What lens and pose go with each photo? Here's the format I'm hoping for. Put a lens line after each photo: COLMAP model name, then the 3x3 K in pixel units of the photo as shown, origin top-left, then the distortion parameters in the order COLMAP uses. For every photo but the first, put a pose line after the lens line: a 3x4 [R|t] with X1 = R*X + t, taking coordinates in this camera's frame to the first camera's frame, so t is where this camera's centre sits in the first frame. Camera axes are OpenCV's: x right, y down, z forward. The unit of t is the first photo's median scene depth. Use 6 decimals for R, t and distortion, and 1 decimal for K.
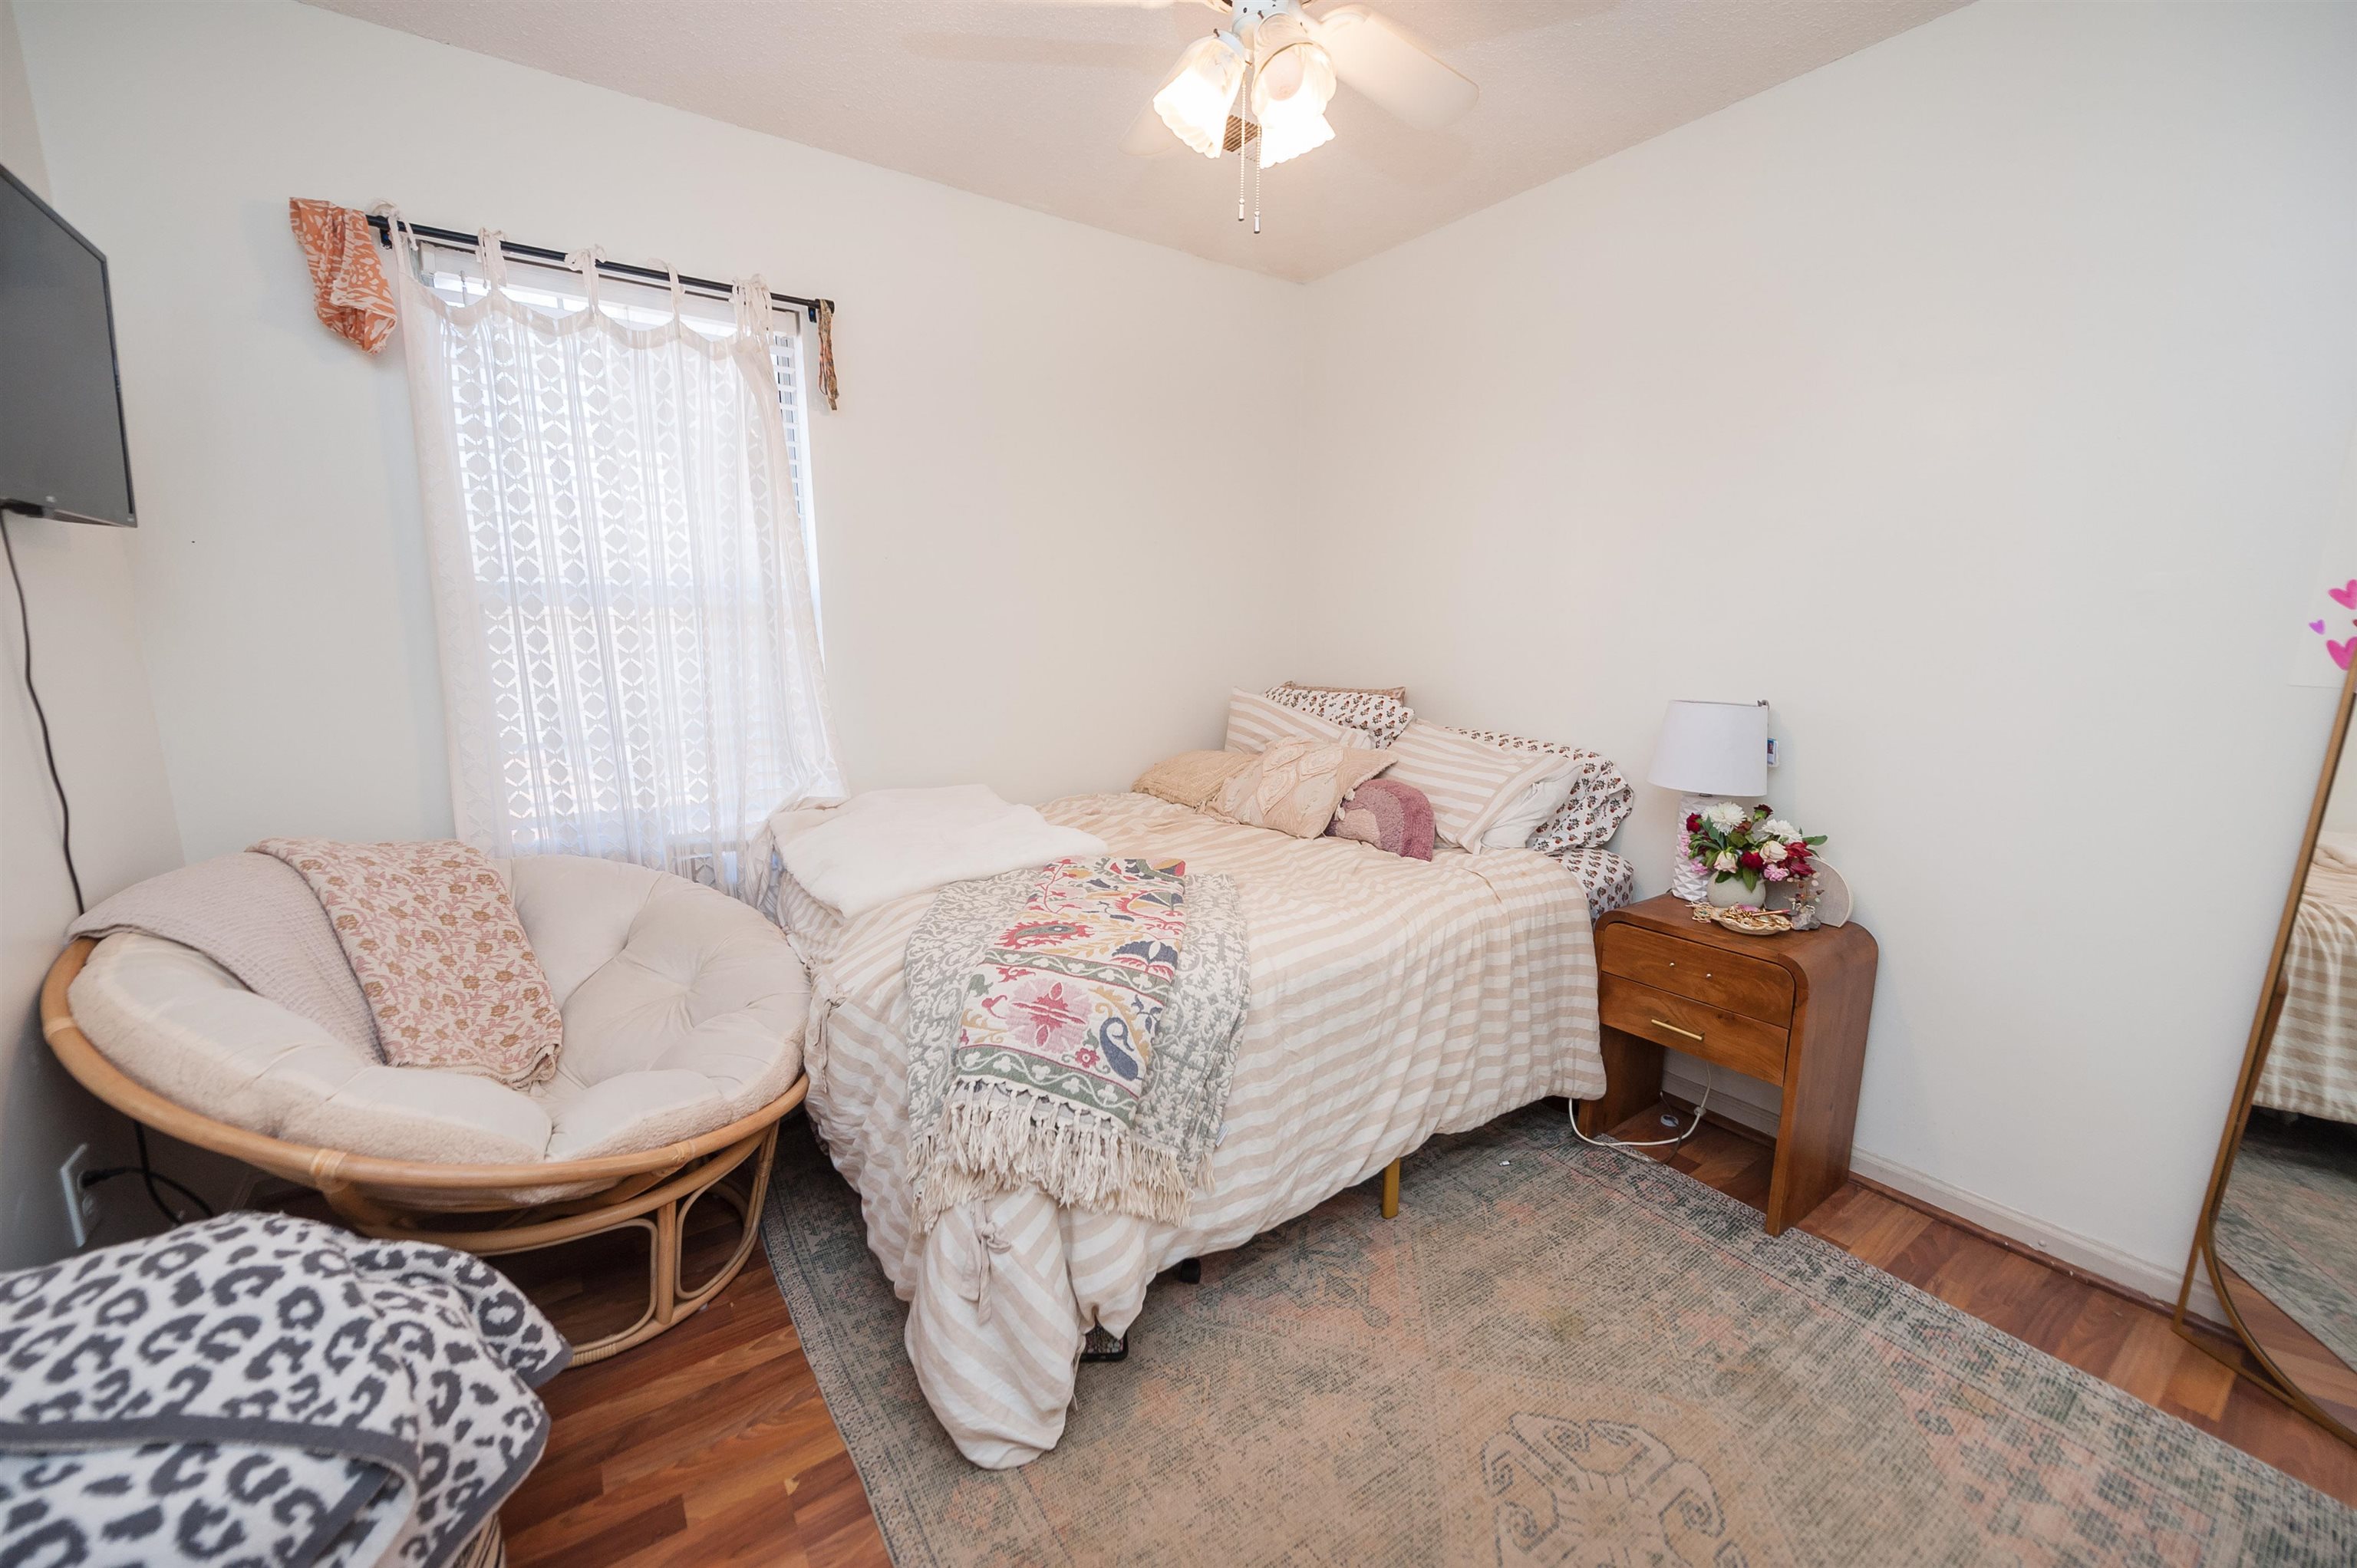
lens RADIAL K [[923.4, 0, 1184.4], [0, 923.4, 790.3], [0, 0, 1]] dist [0.012291, -0.005552]
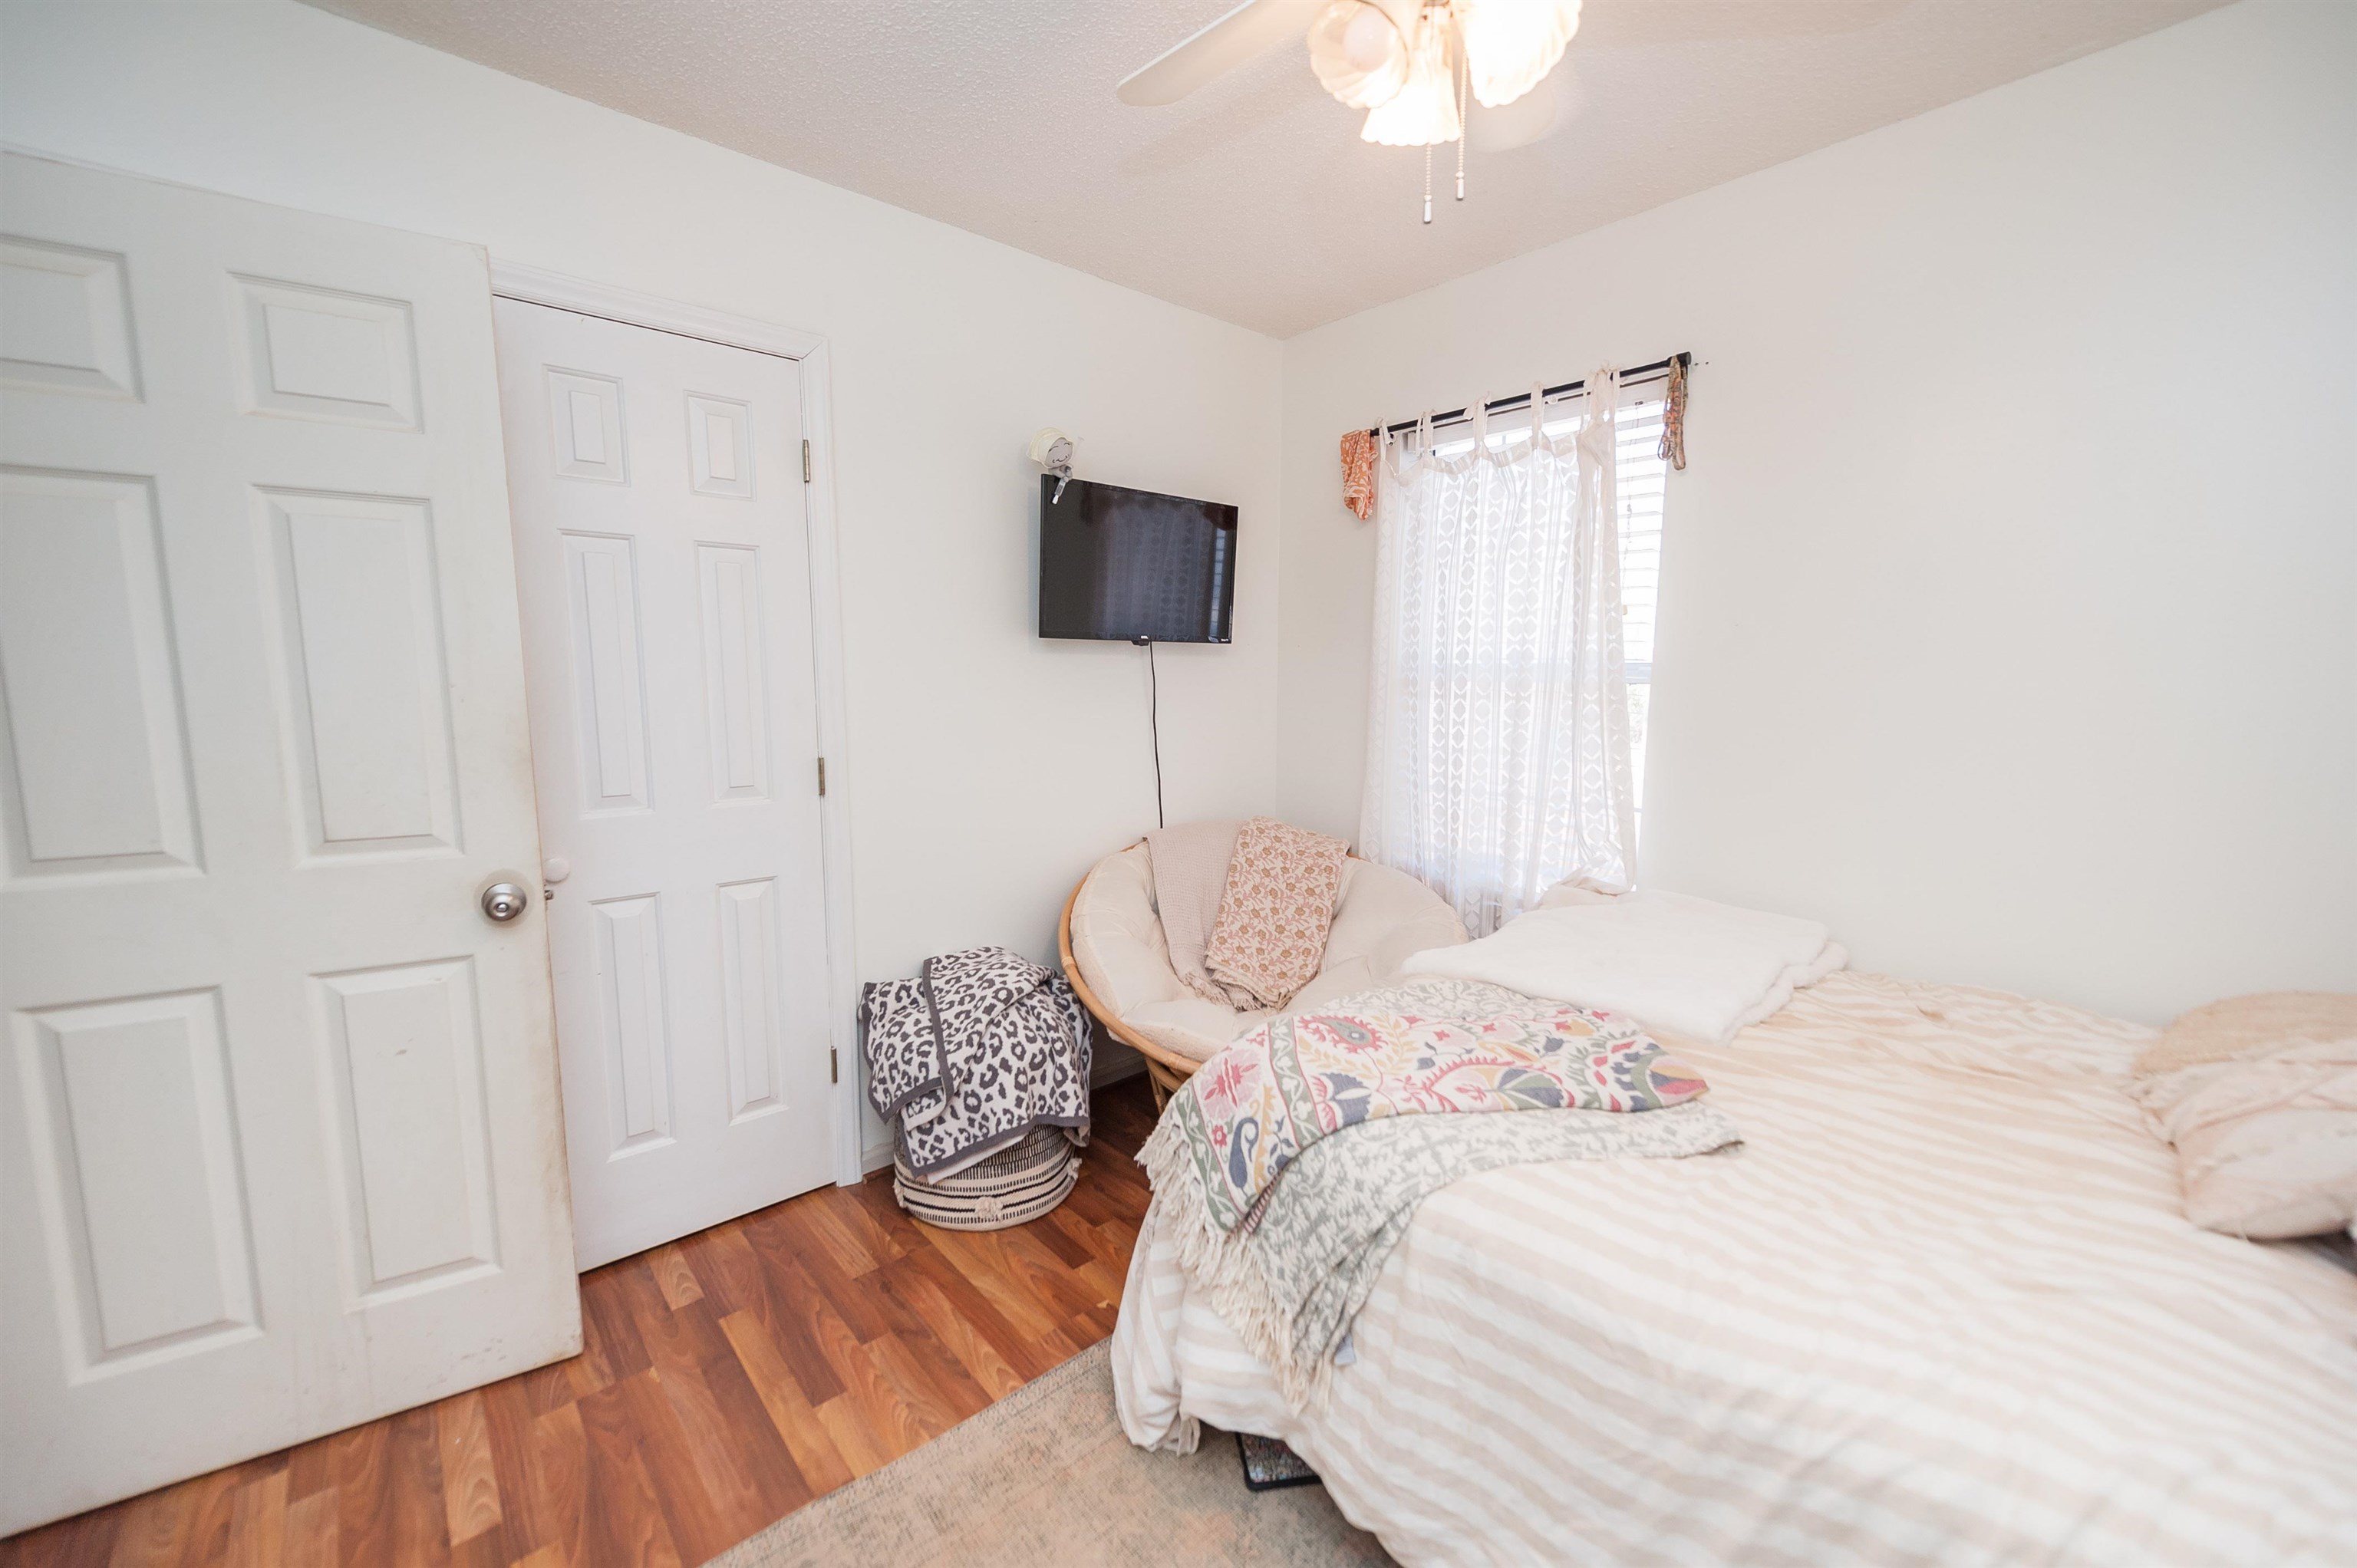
lens RADIAL K [[923.4, 0, 1184.4], [0, 923.4, 790.3], [0, 0, 1]] dist [0.012291, -0.005552]
pose [[0.107420, 0.126548, -0.986127, 0.774233], [-0.183888, 0.977282, 0.105382, -0.166953], [0.977060, 0.170017, 0.128250, 0.703944]]
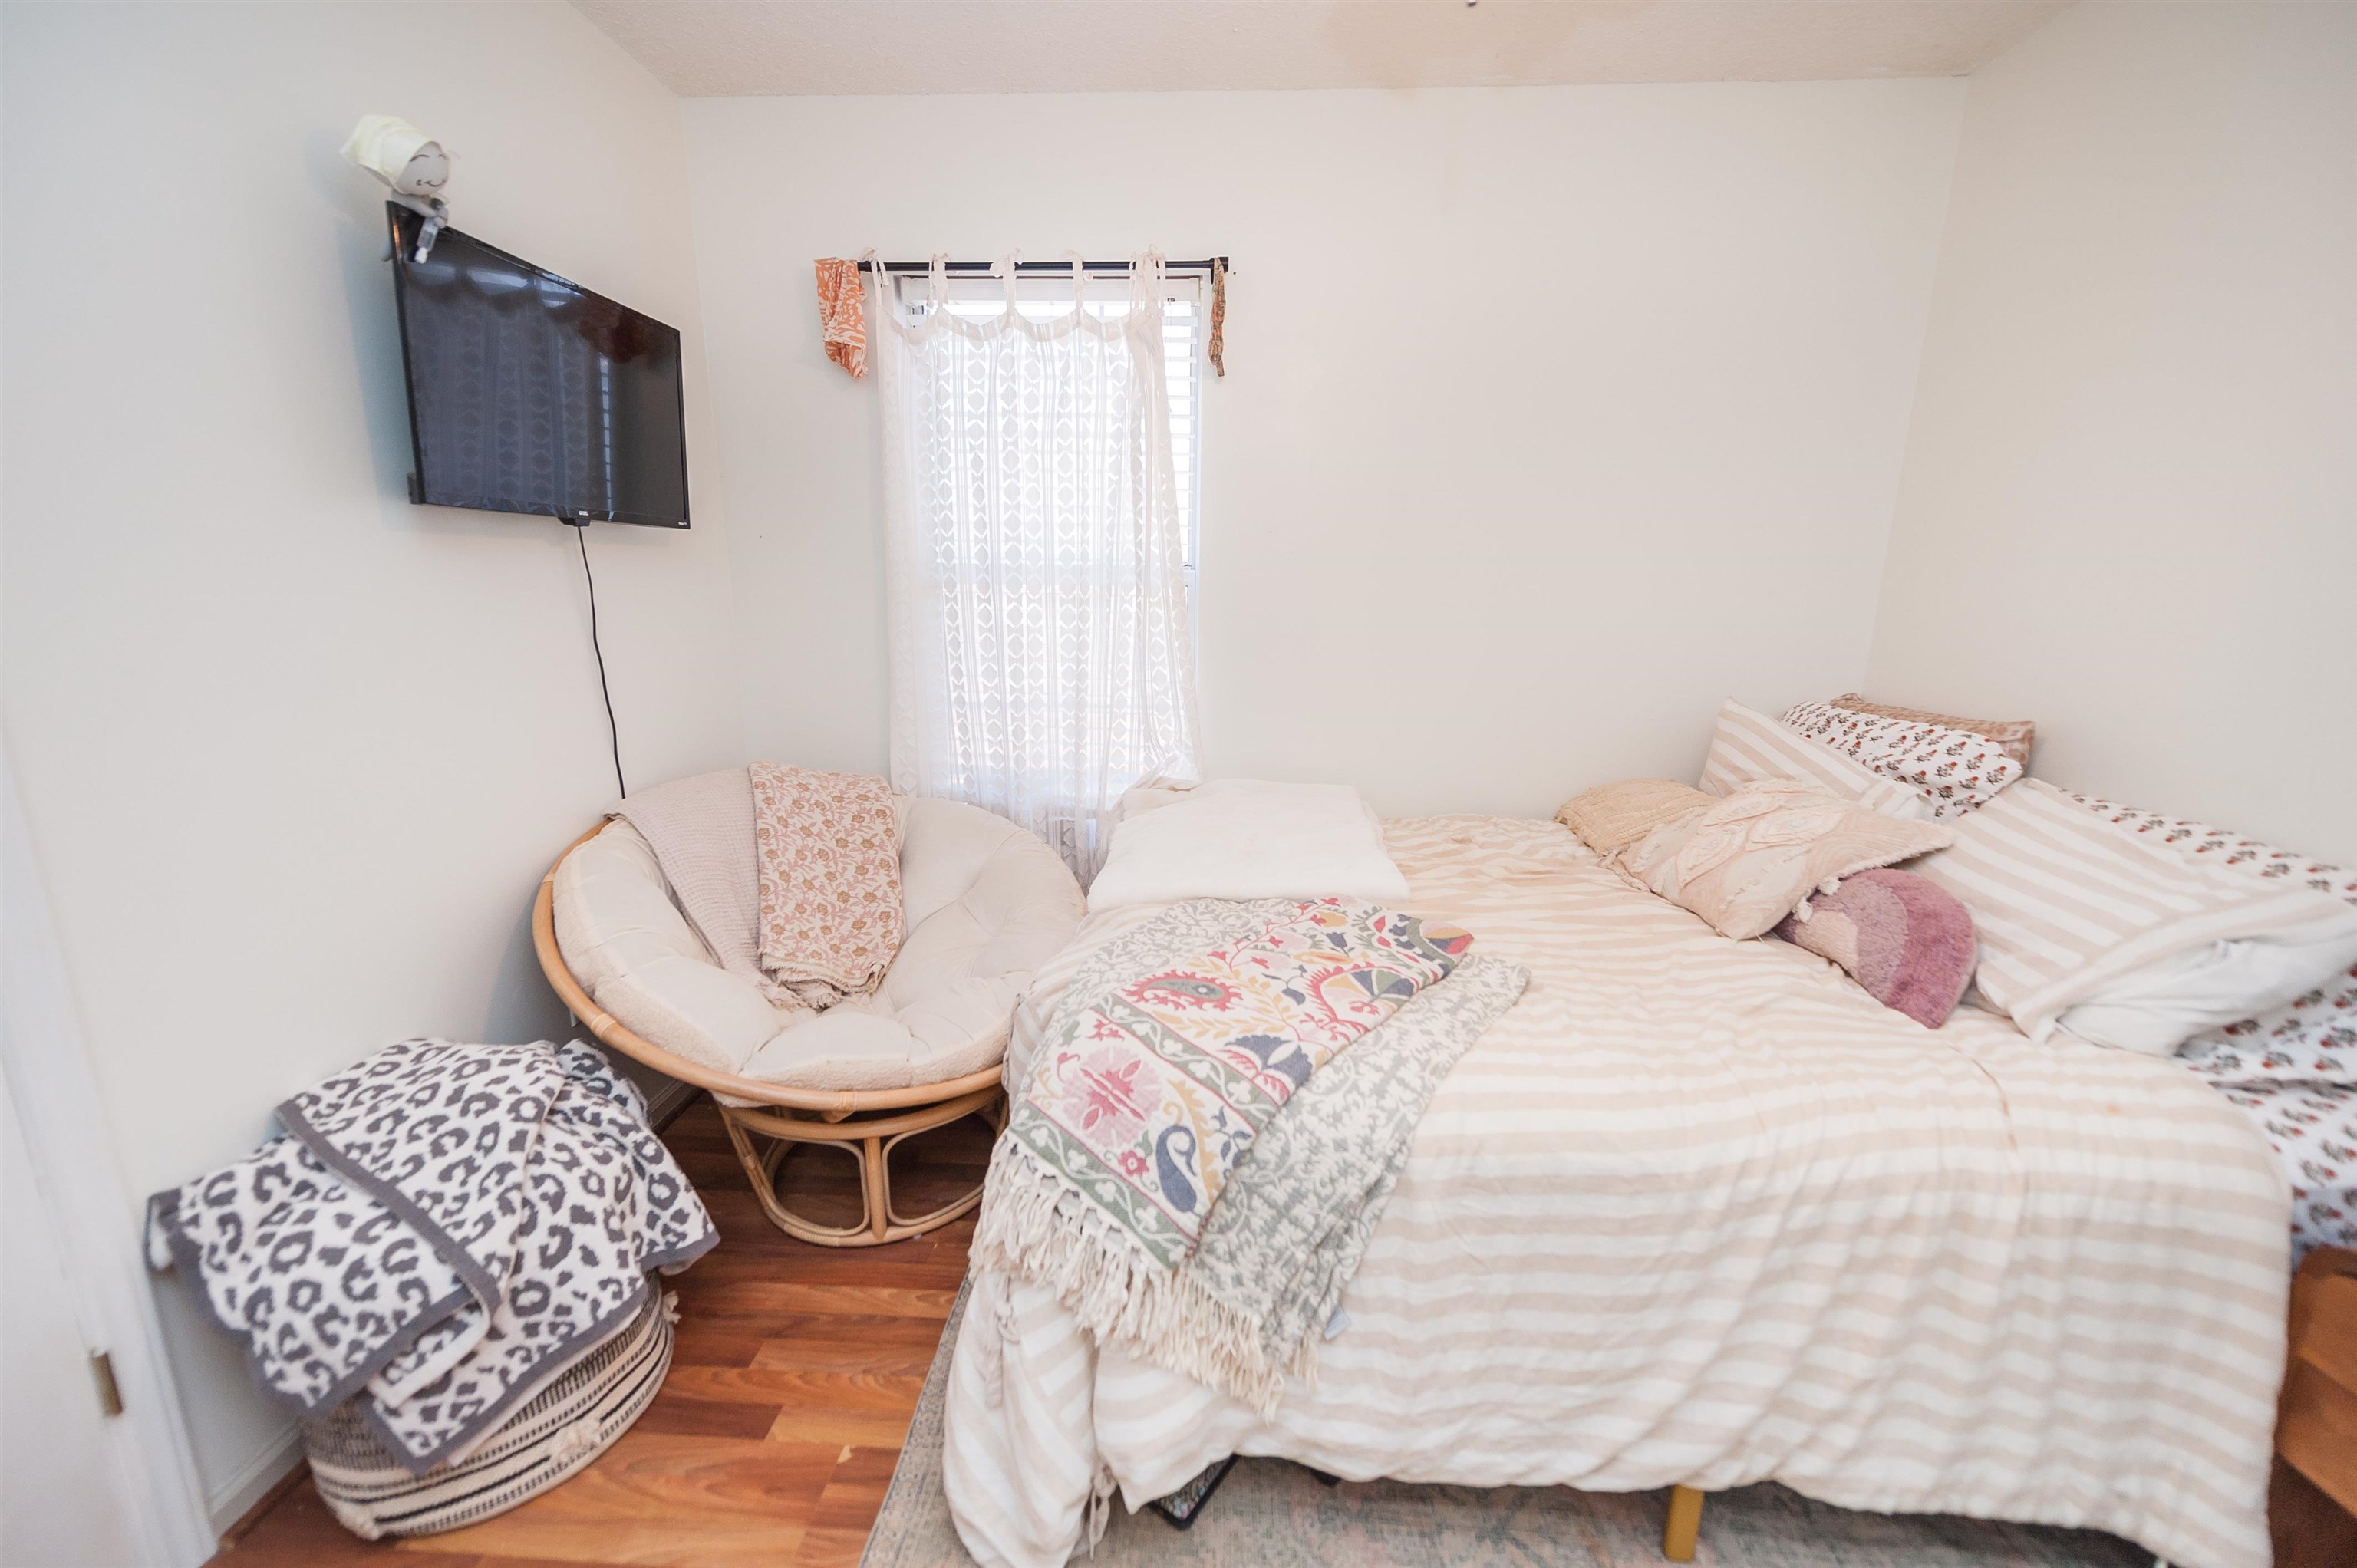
lens RADIAL K [[923.4, 0, 1184.4], [0, 923.4, 790.3], [0, 0, 1]] dist [0.012291, -0.005552]
pose [[0.784153, 0.143238, -0.603811, 0.338858], [-0.120756, 0.989618, 0.077938, -0.092630], [0.608705, 0.011799, 0.793309, 0.352276]]
